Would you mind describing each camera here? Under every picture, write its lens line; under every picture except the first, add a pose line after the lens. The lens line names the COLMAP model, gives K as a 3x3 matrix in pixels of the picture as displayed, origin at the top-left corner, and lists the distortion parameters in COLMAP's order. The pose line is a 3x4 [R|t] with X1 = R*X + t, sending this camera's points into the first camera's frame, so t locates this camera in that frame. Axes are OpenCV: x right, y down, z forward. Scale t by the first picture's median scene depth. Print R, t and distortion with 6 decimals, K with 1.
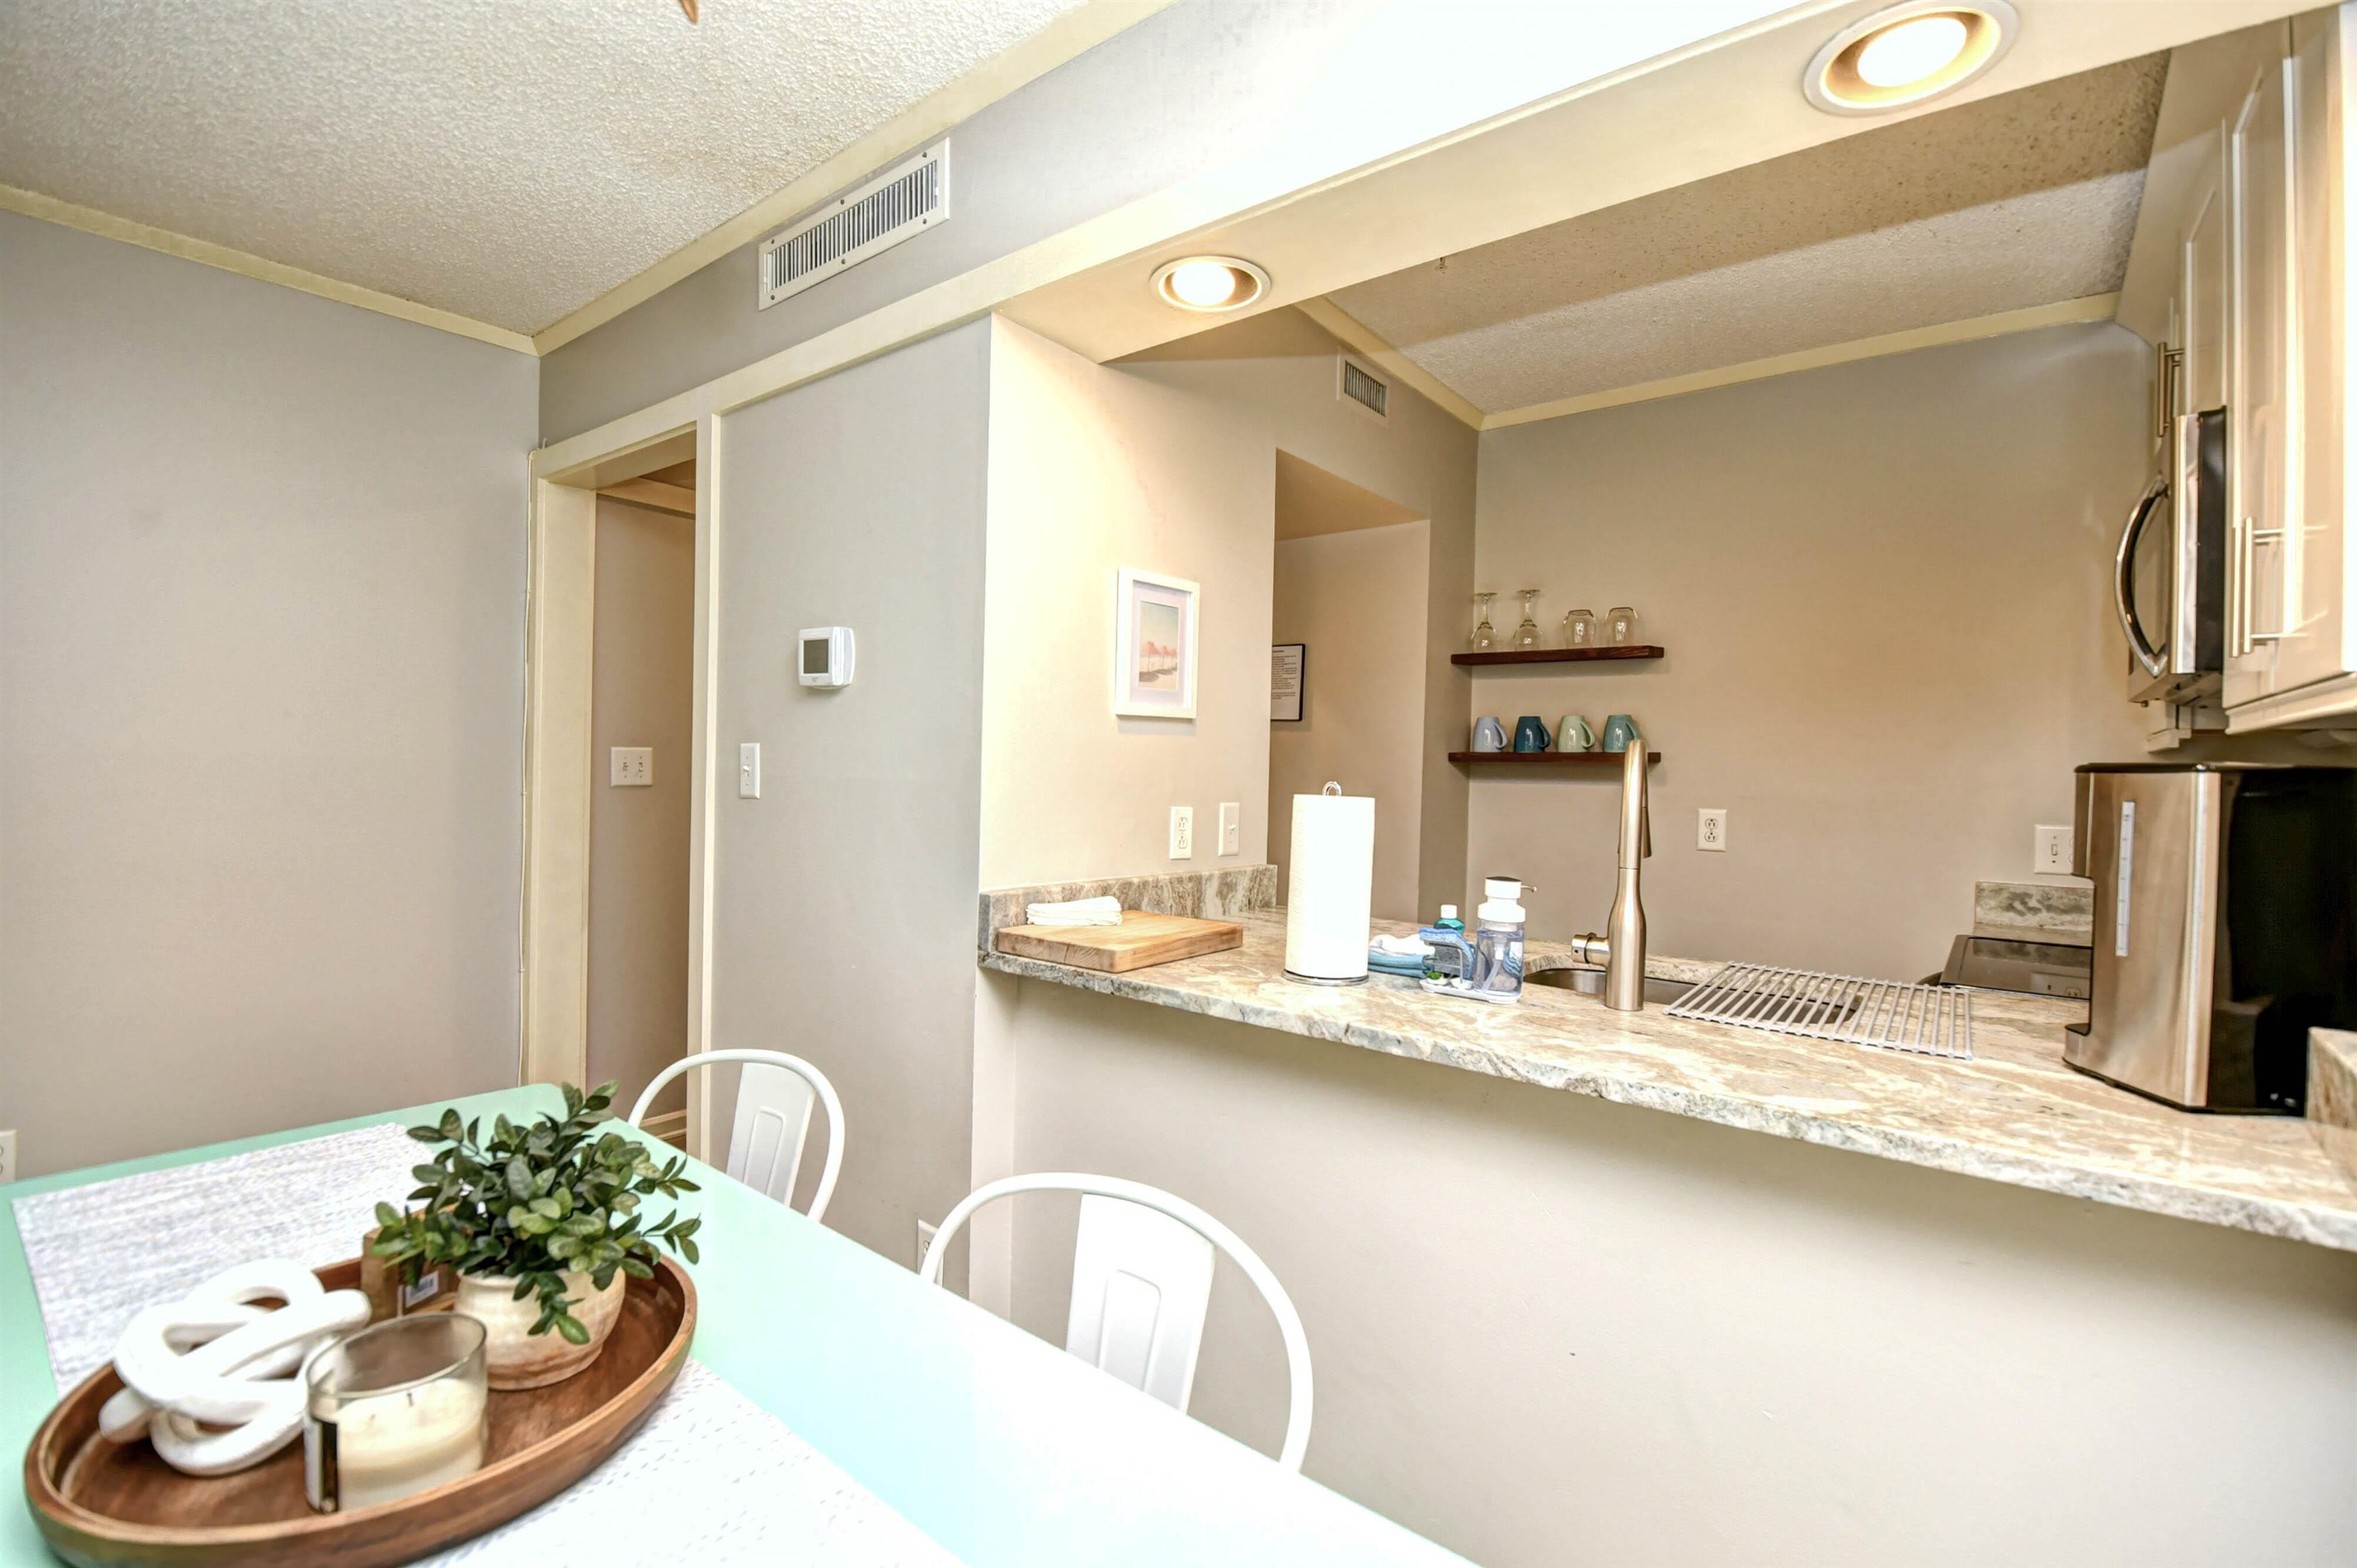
lens RADIAL K [[1049.2, 0, 1189.3], [0, 1049.2, 777.2], [0, 0, 1]] dist [0.023718, -0.027502]
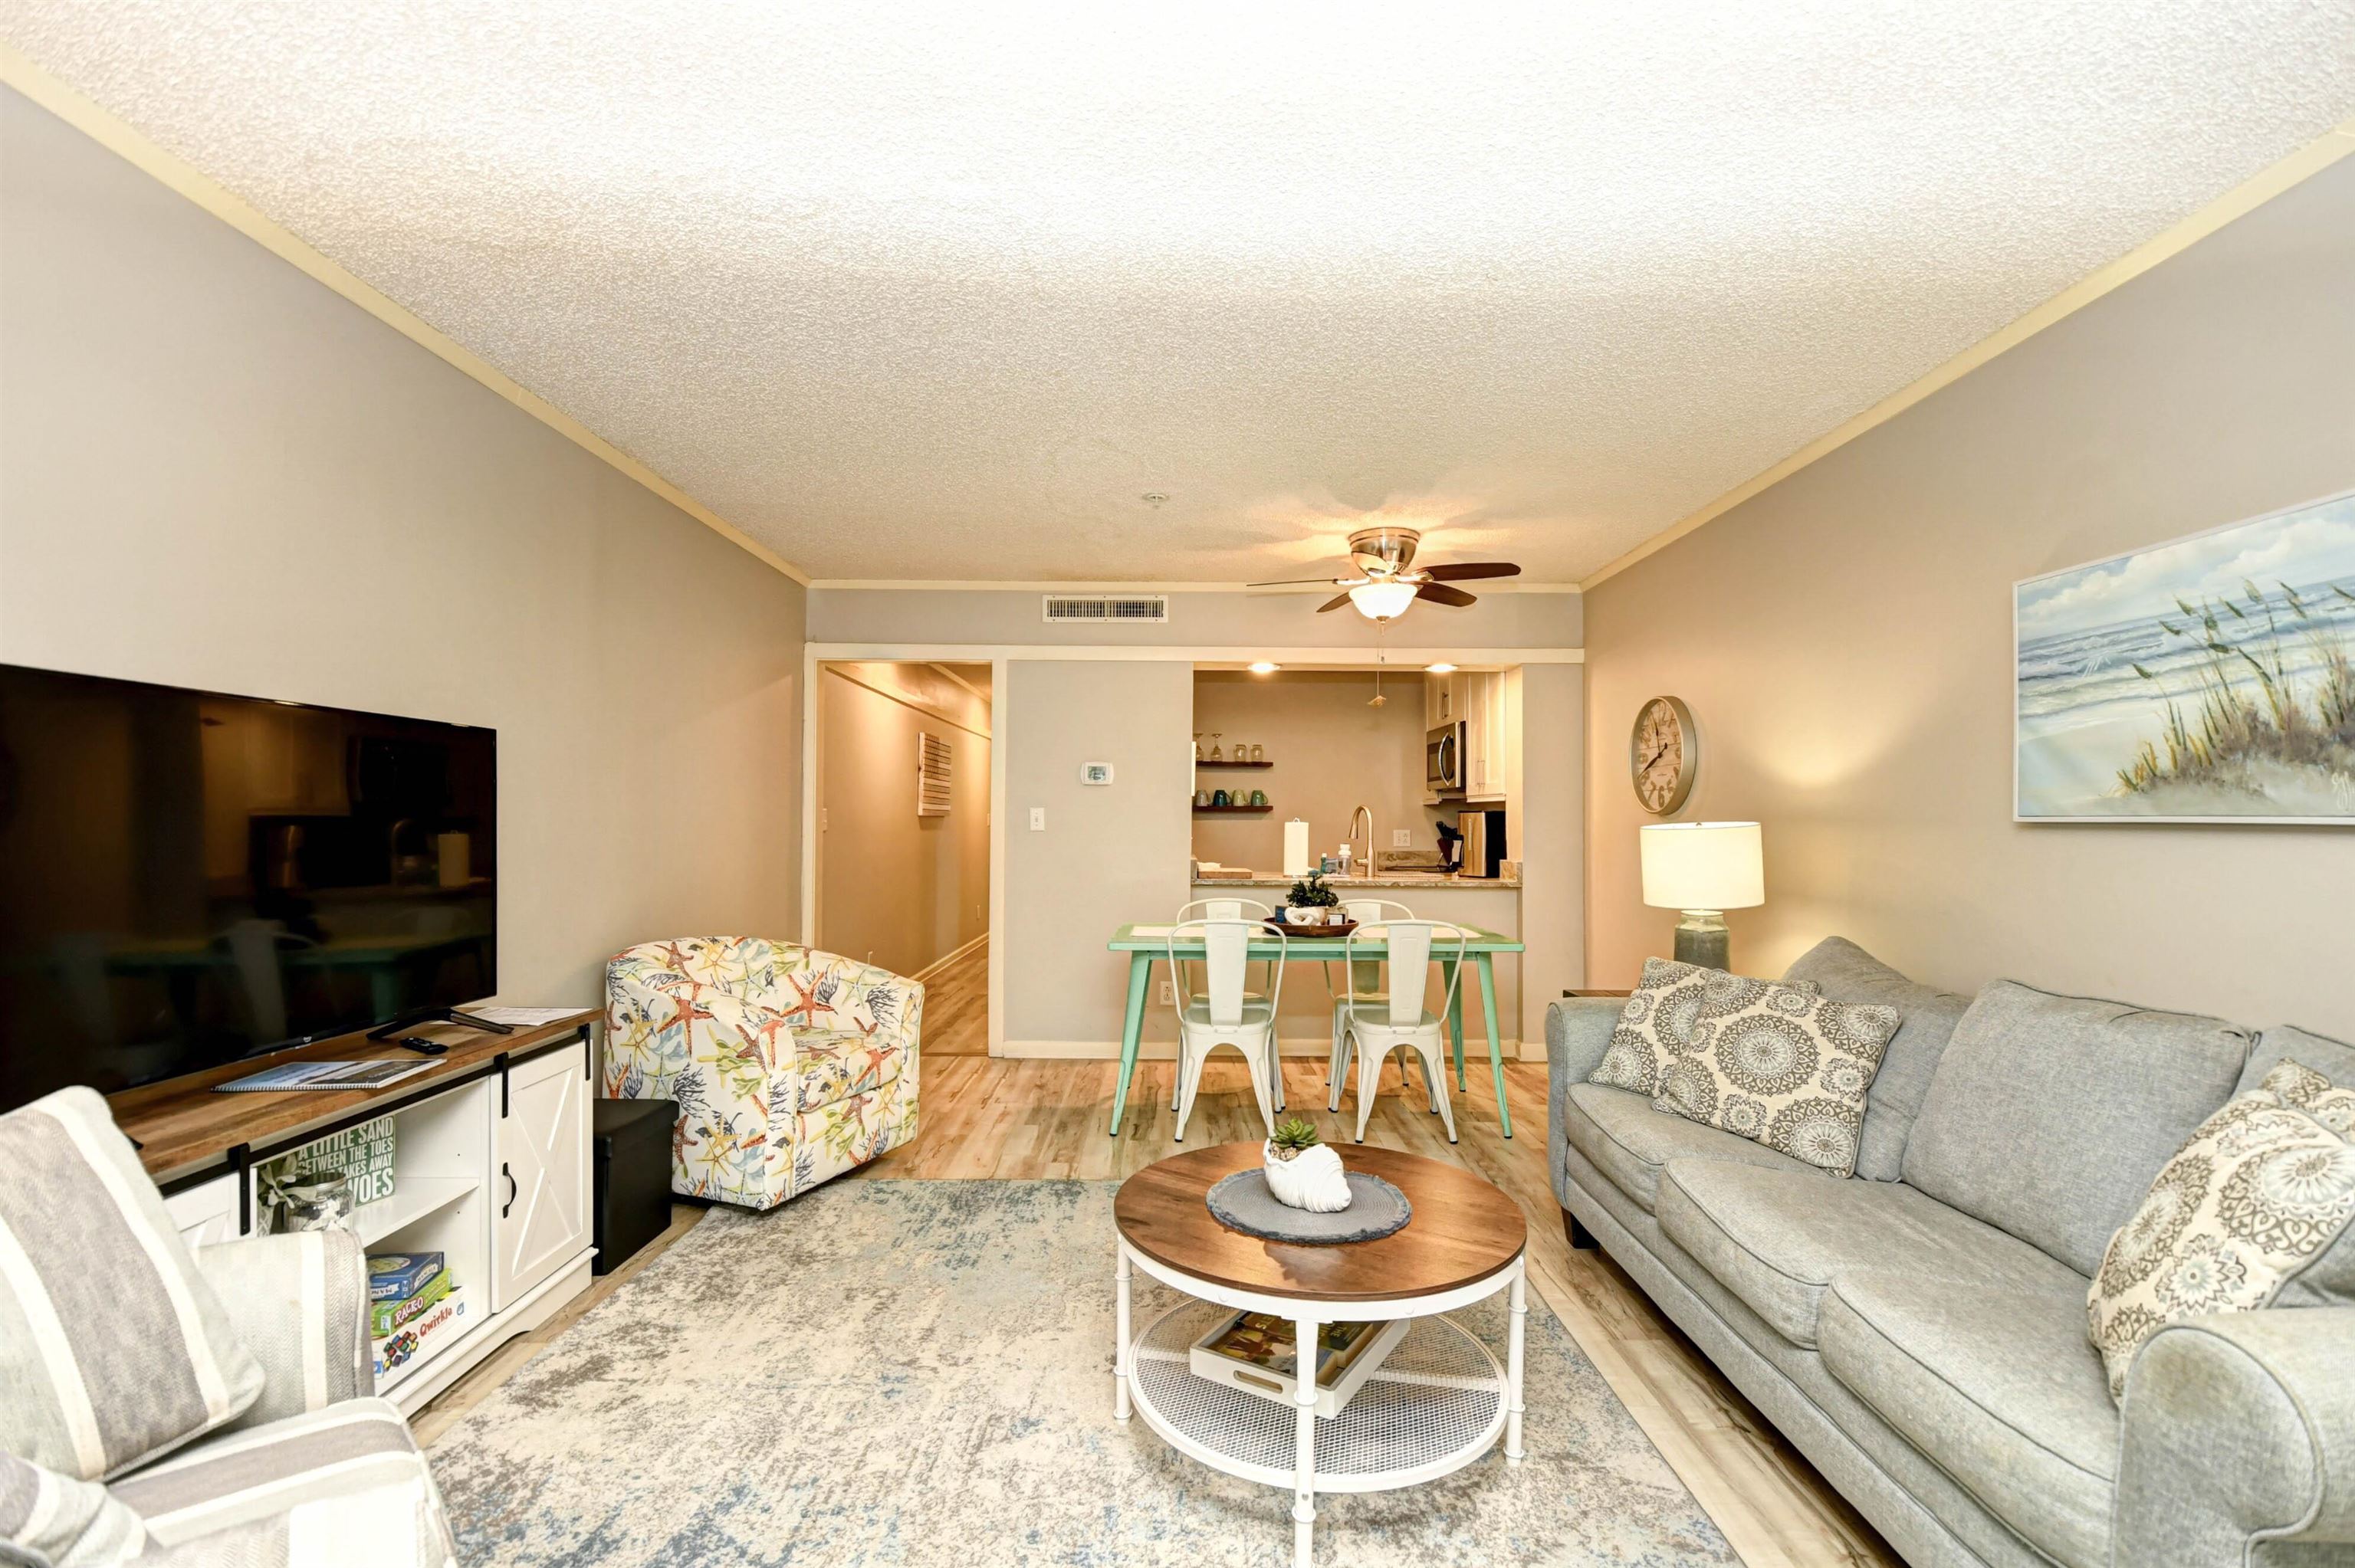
lens RADIAL K [[1048.4, 0, 1185.6], [0, 1048.4, 801.0], [0, 0, 1]] dist [0.017327, -0.023539]
pose [[0.783217, -0.006778, 0.621711, -1.505009], [0.019279, 0.999725, -0.013388, -0.008728], [-0.621449, 0.022471, 0.783132, -0.949859]]
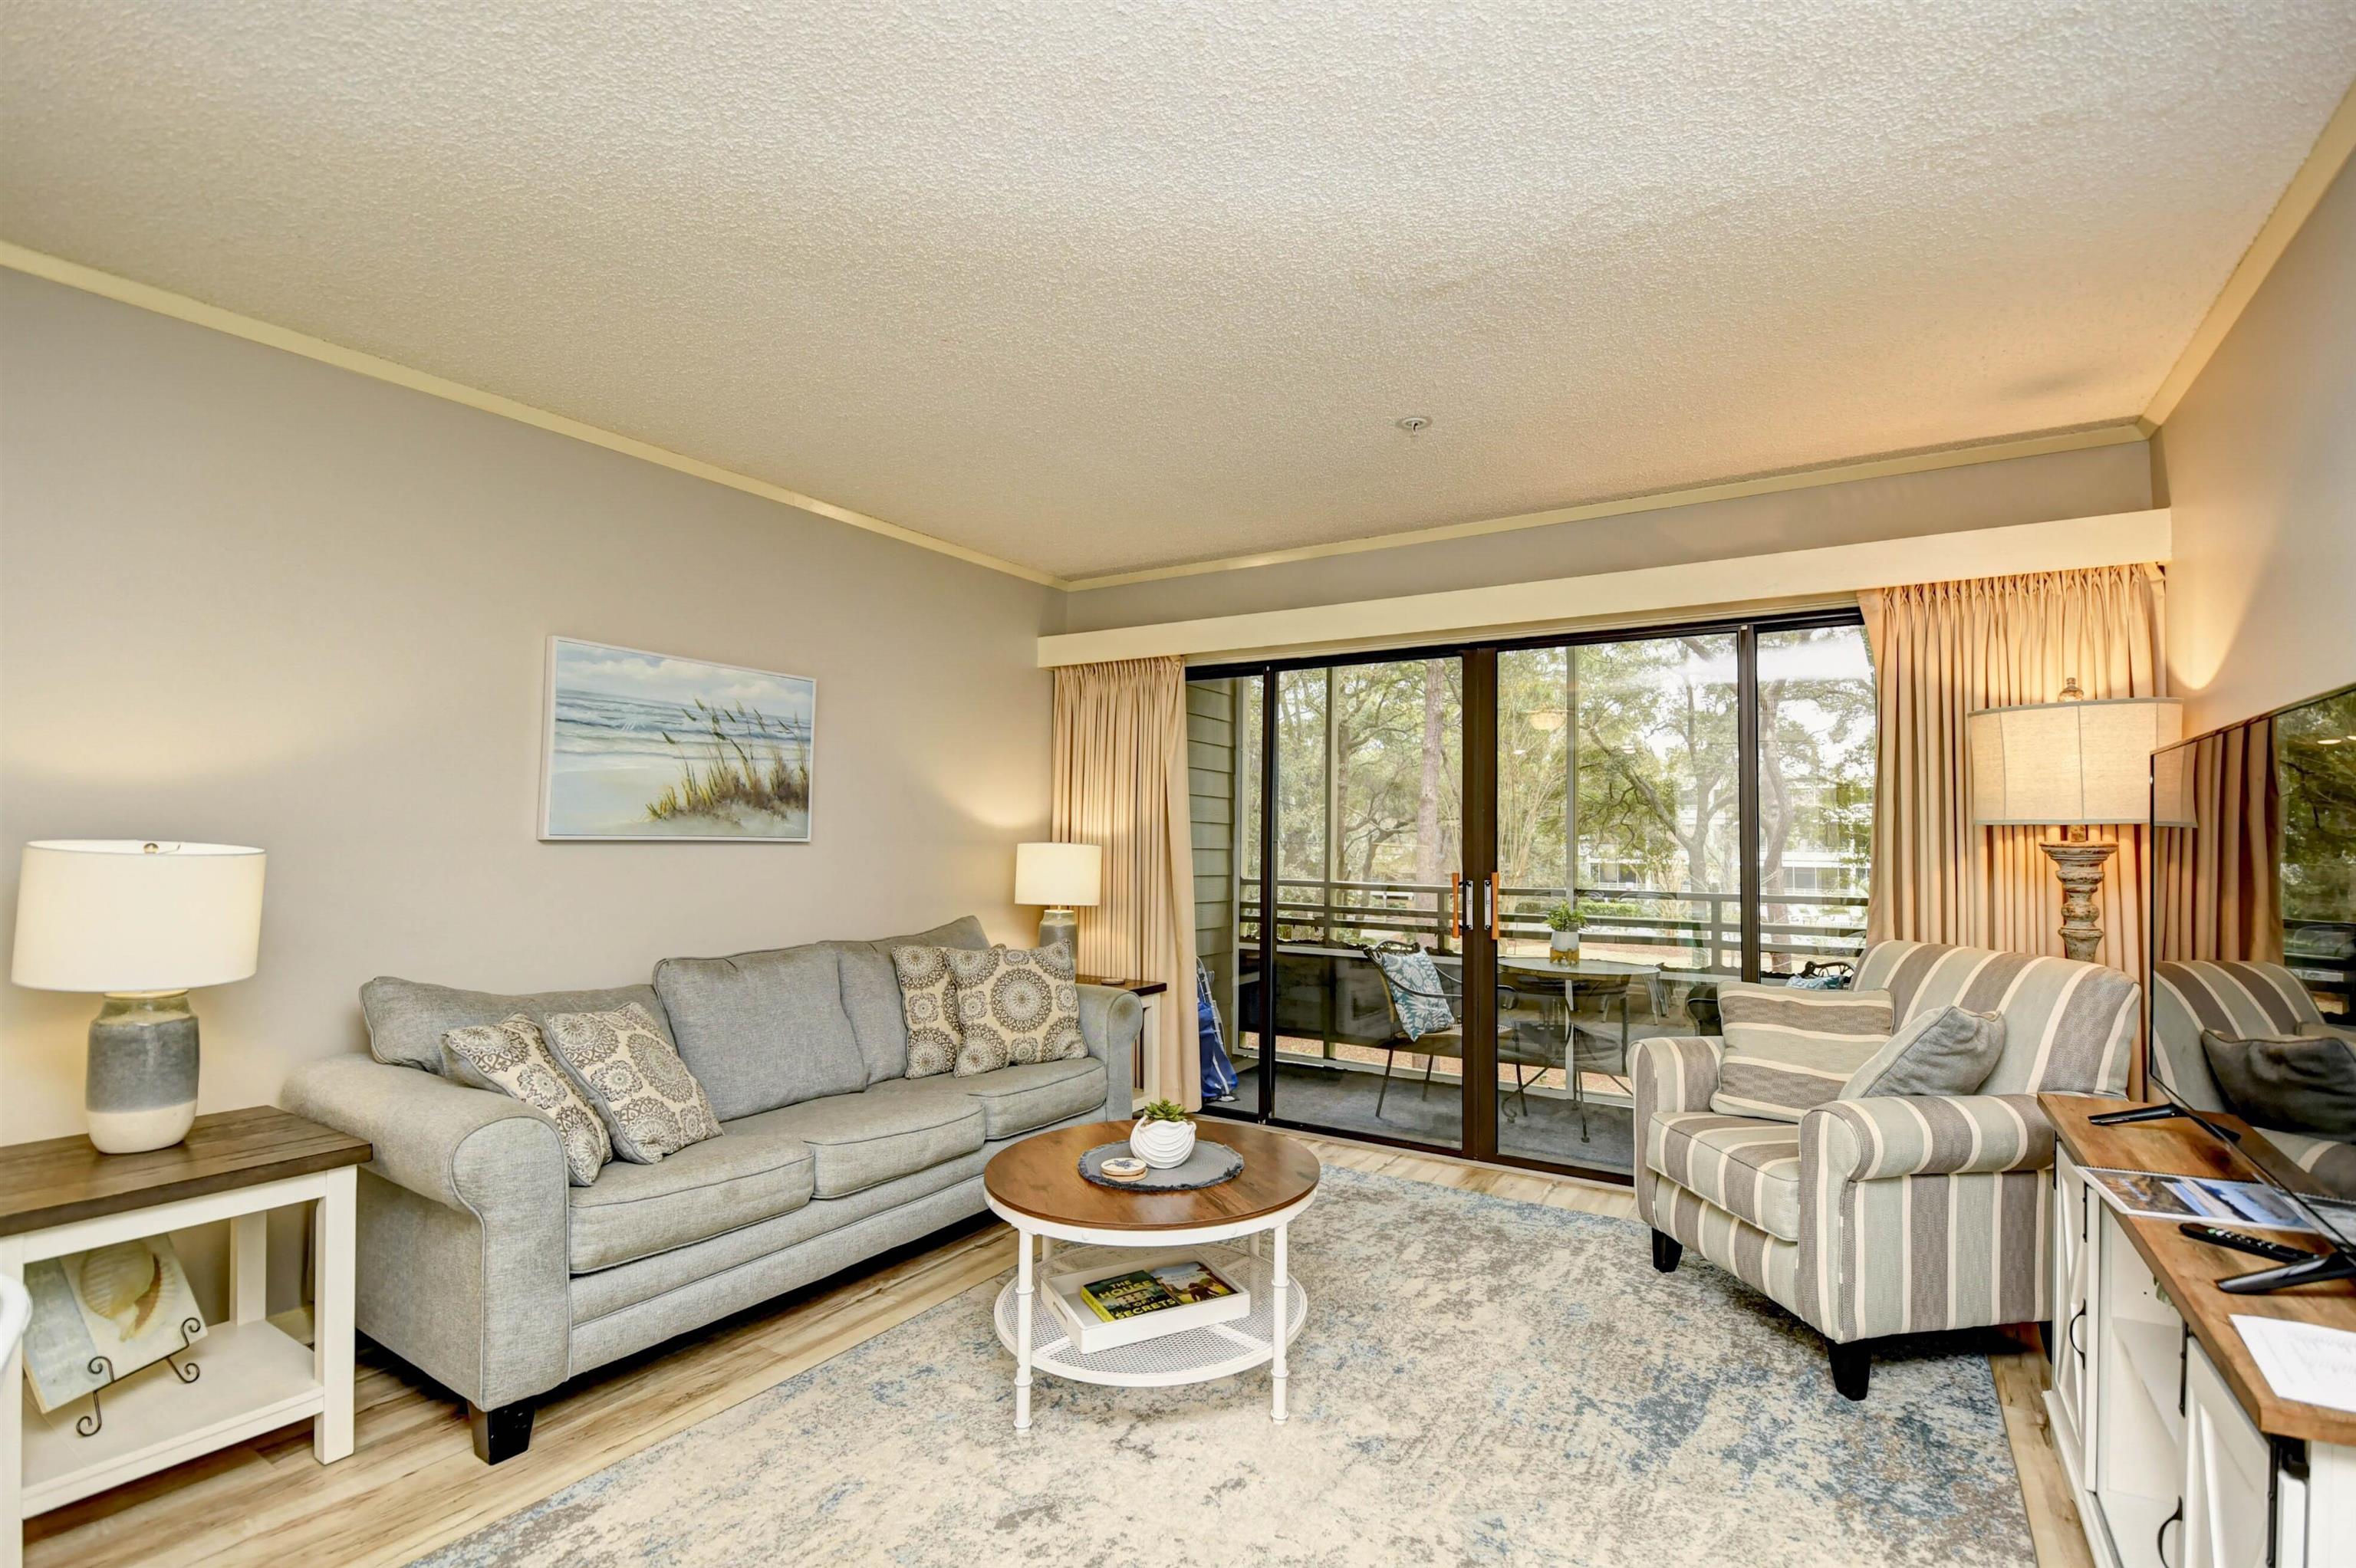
lens RADIAL K [[1055.9, 0, 1233.1], [0, 1055.9, 789.3], [0, 0, 1]] dist [0.002878, -0.000555]
pose [[-0.991177, -0.035989, -0.127562, -0.848204], [-0.031546, 0.998829, -0.036683, -0.024730], [0.128732, -0.032335, -0.991152, 0.657770]]
